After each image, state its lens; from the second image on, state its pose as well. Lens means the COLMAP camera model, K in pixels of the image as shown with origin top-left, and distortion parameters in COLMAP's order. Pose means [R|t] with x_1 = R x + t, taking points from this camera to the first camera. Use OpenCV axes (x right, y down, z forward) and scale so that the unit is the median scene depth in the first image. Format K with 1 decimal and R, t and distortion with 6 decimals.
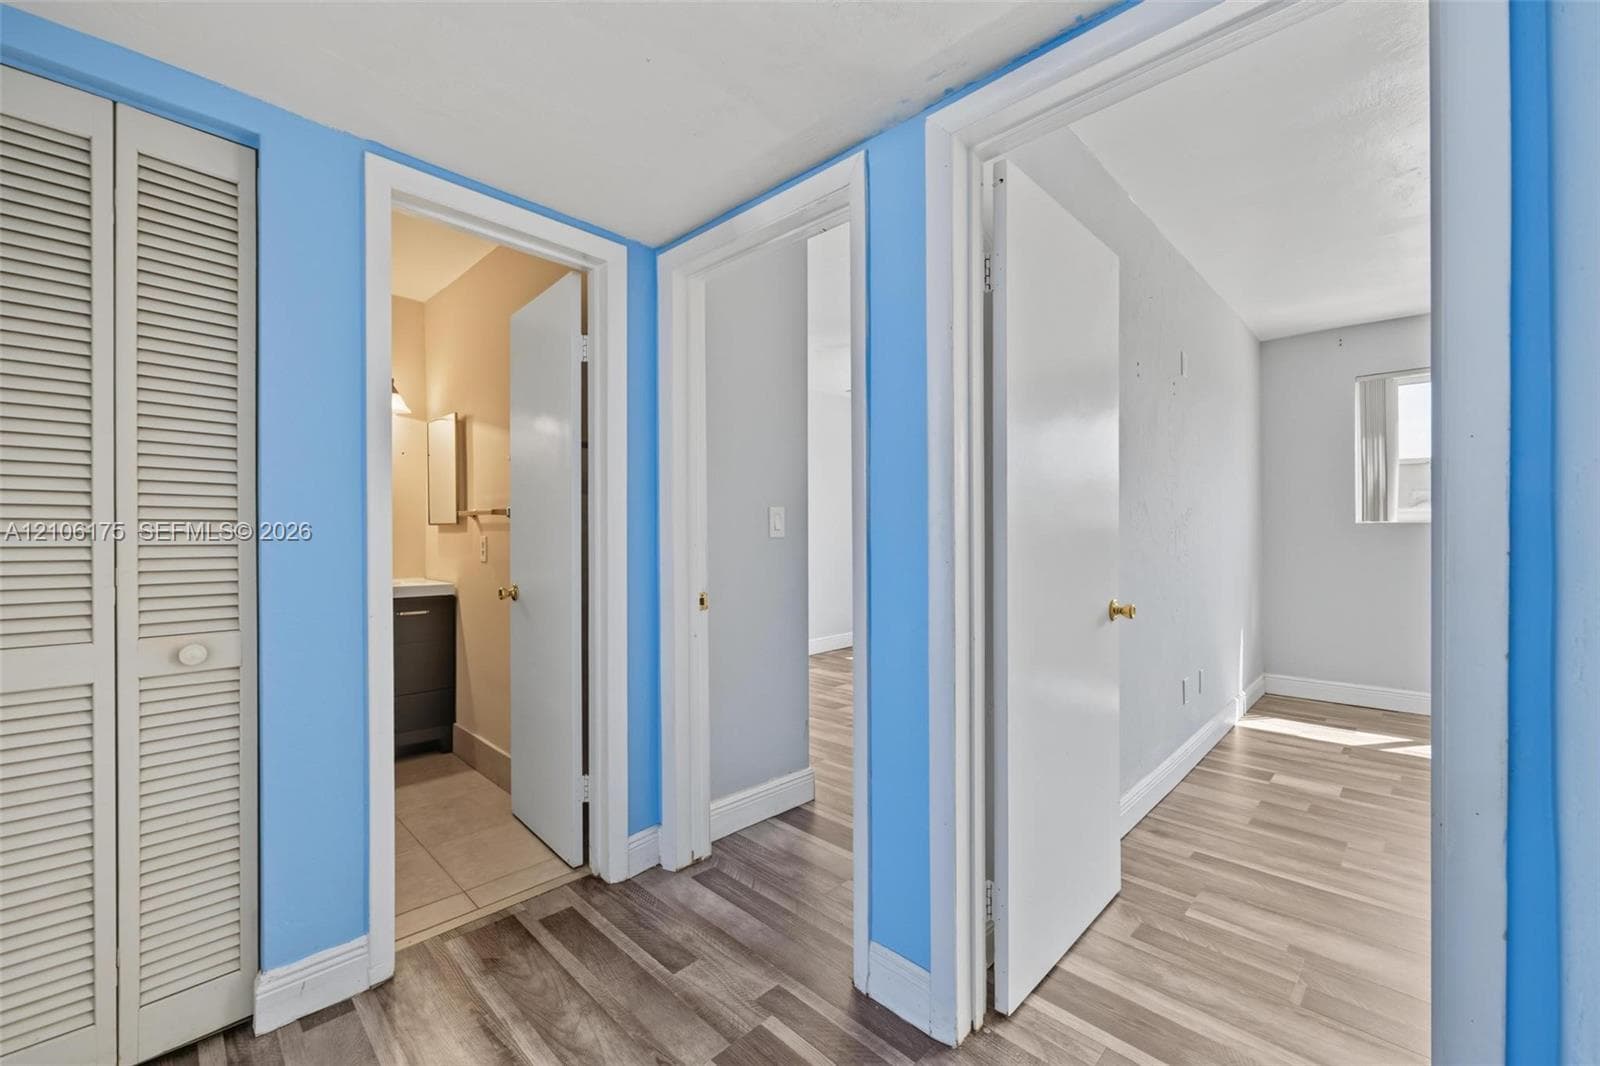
lens RADIAL K [[649.8, 0, 796.0], [0, 649.8, 531.0], [0, 0, 1]] dist [-0.000119, 0.000497]
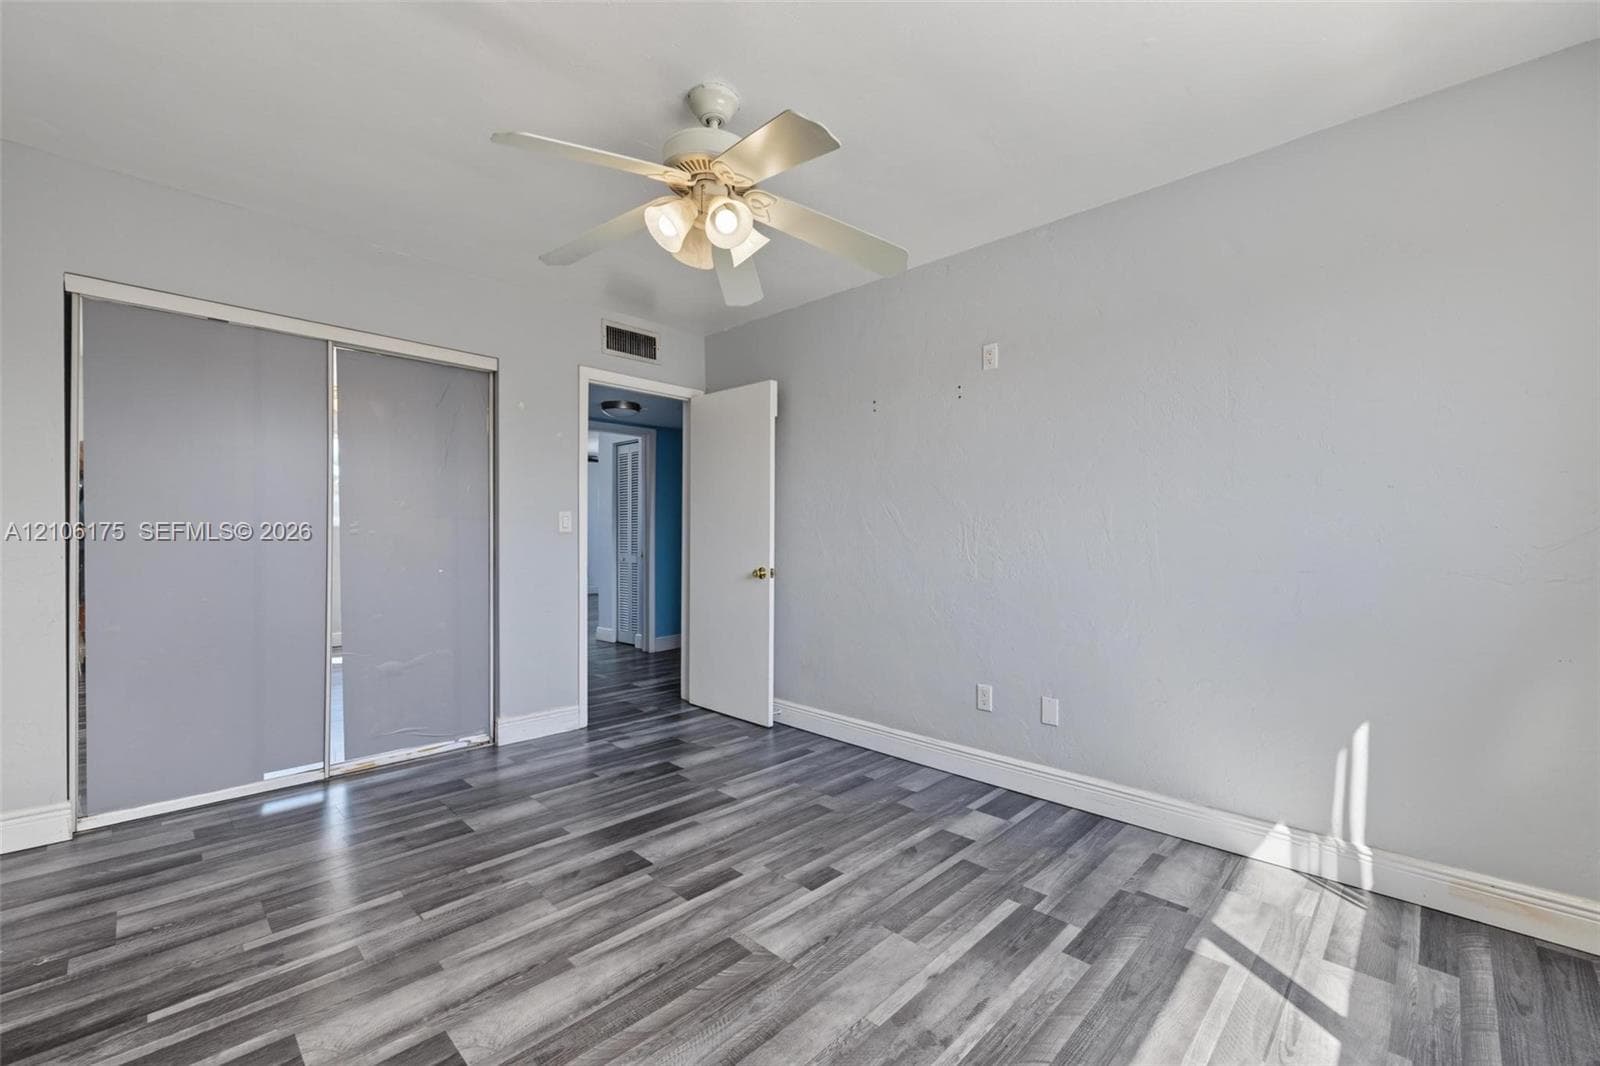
lens RADIAL K [[649.8, 0, 796.0], [0, 649.8, 531.0], [0, 0, 1]] dist [-0.000119, 0.000497]
pose [[-0.003530, -0.000958, -0.999993, 1.657655], [-0.001429, 0.999999, -0.000953, 0.010464], [0.999993, 0.001426, -0.003531, 0.784242]]
